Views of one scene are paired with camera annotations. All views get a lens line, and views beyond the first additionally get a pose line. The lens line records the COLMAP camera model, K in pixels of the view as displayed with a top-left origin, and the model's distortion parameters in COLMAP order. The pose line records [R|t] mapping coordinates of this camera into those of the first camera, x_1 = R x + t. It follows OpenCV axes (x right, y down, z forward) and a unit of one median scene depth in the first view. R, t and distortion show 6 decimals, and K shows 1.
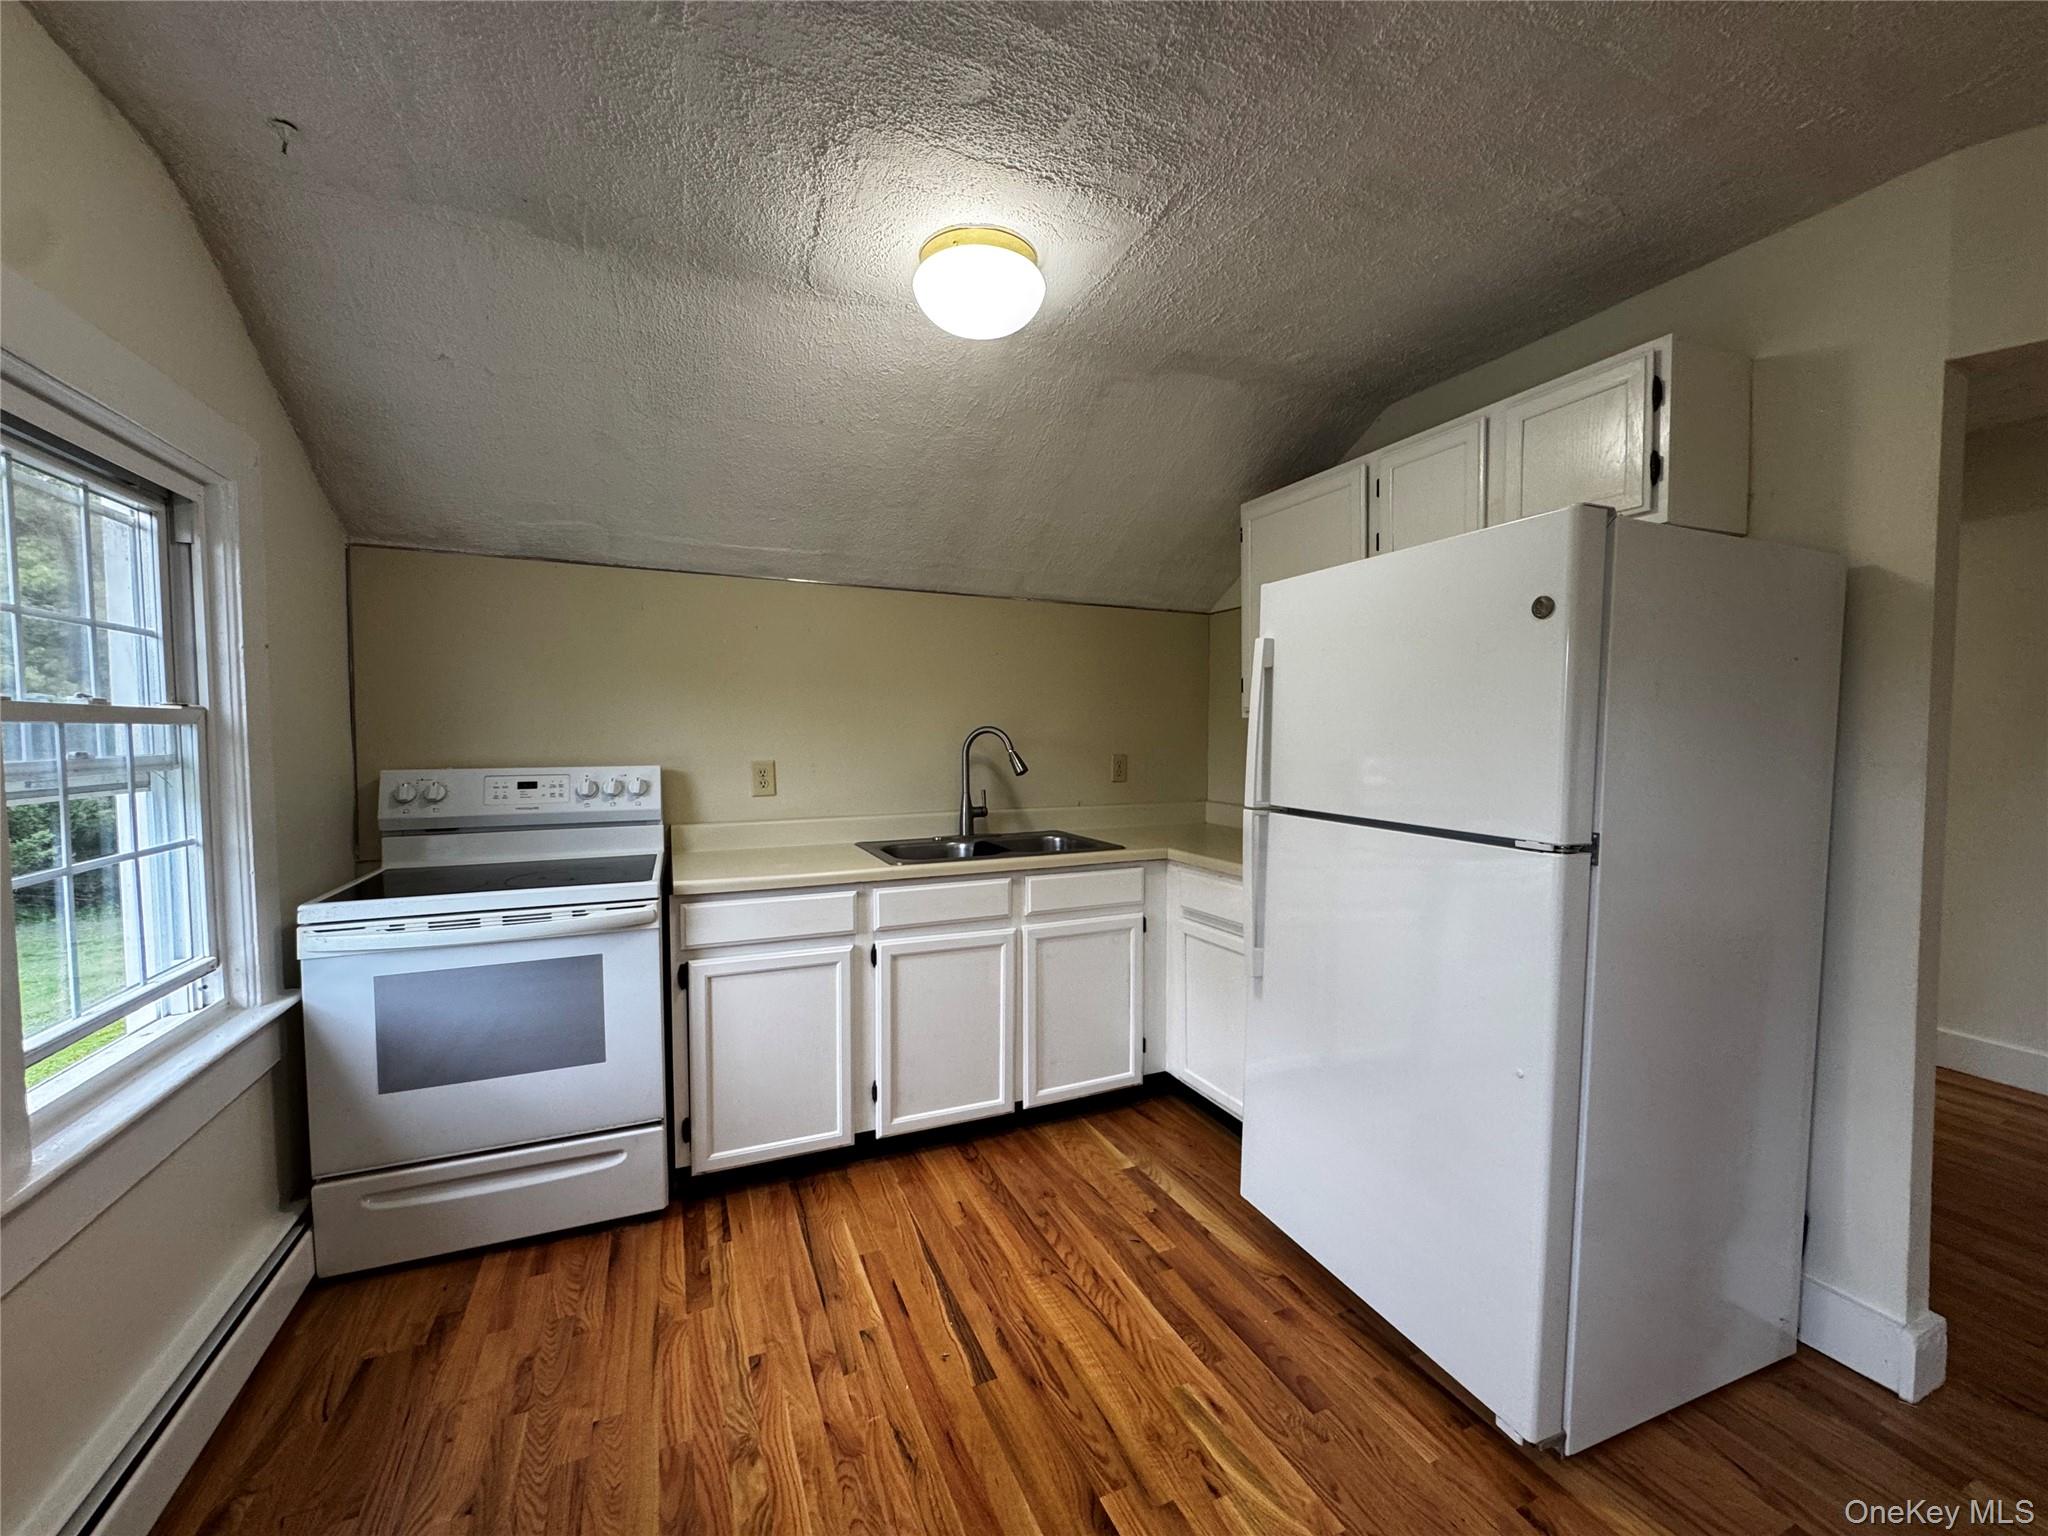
lens RADIAL K [[818.7, 0, 1024.0], [0, 818.7, 768.0], [0, 0, 1]] dist [-0.002588, -0.000210]
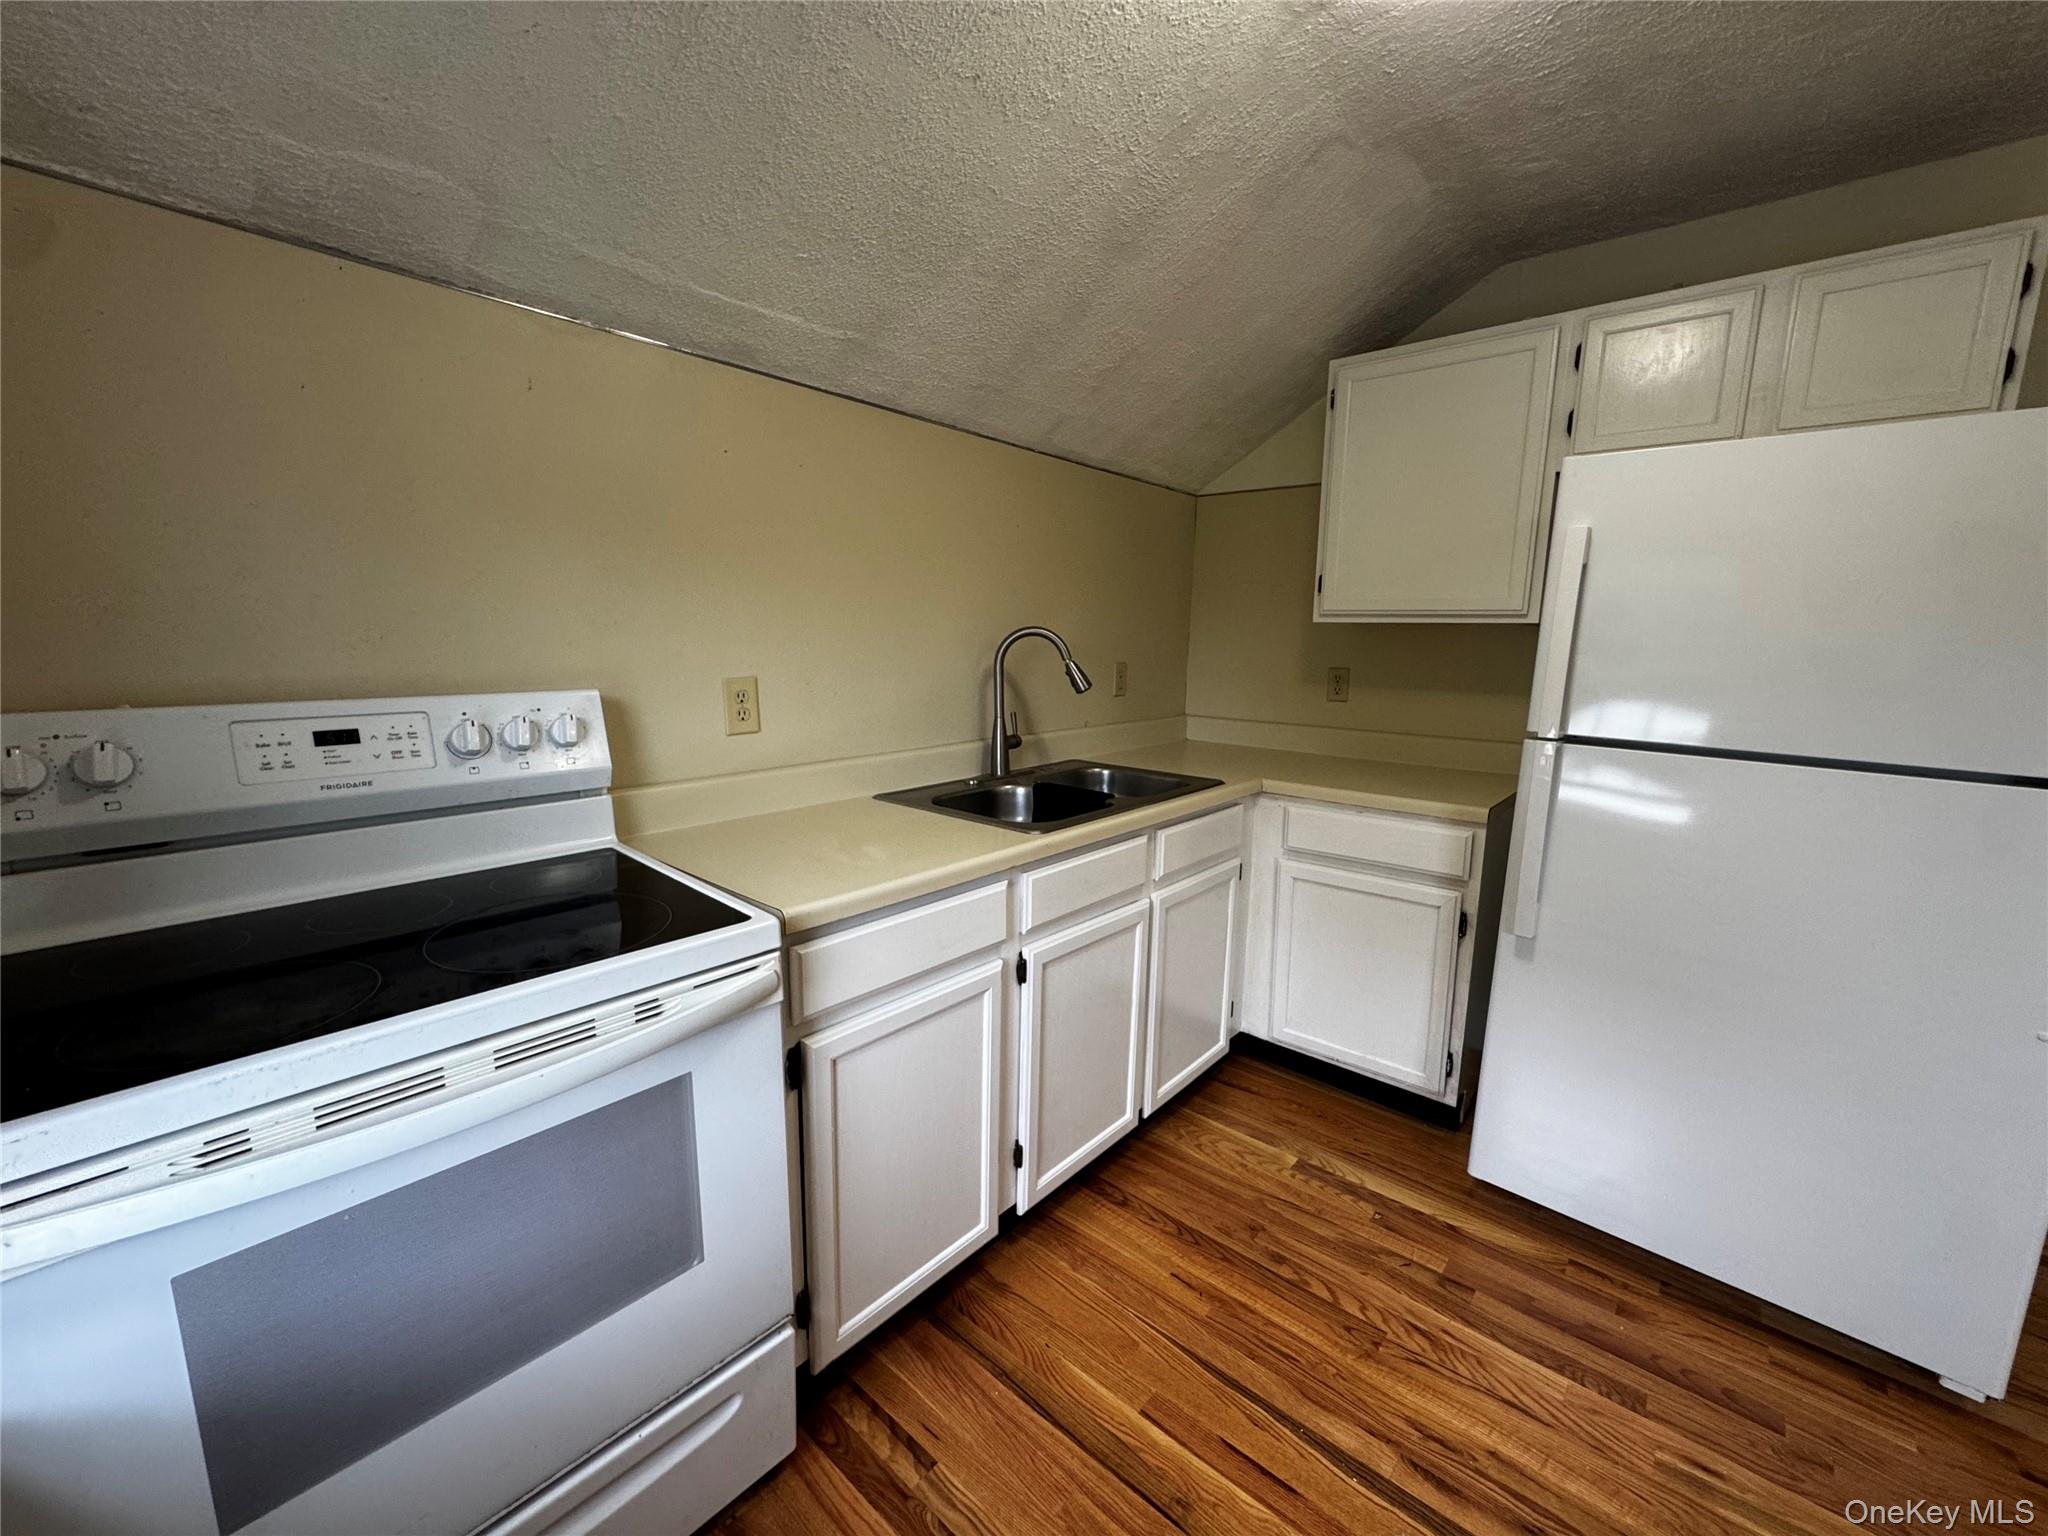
lens RADIAL K [[818.7, 0, 1024.0], [0, 818.7, 768.0], [0, 0, 1]] dist [-0.002588, -0.000210]
pose [[0.906737, -0.054388, 0.418174, -0.457567], [0.001127, 0.991957, 0.126569, -0.022303], [-0.421695, -0.114293, 0.899506, 0.408080]]
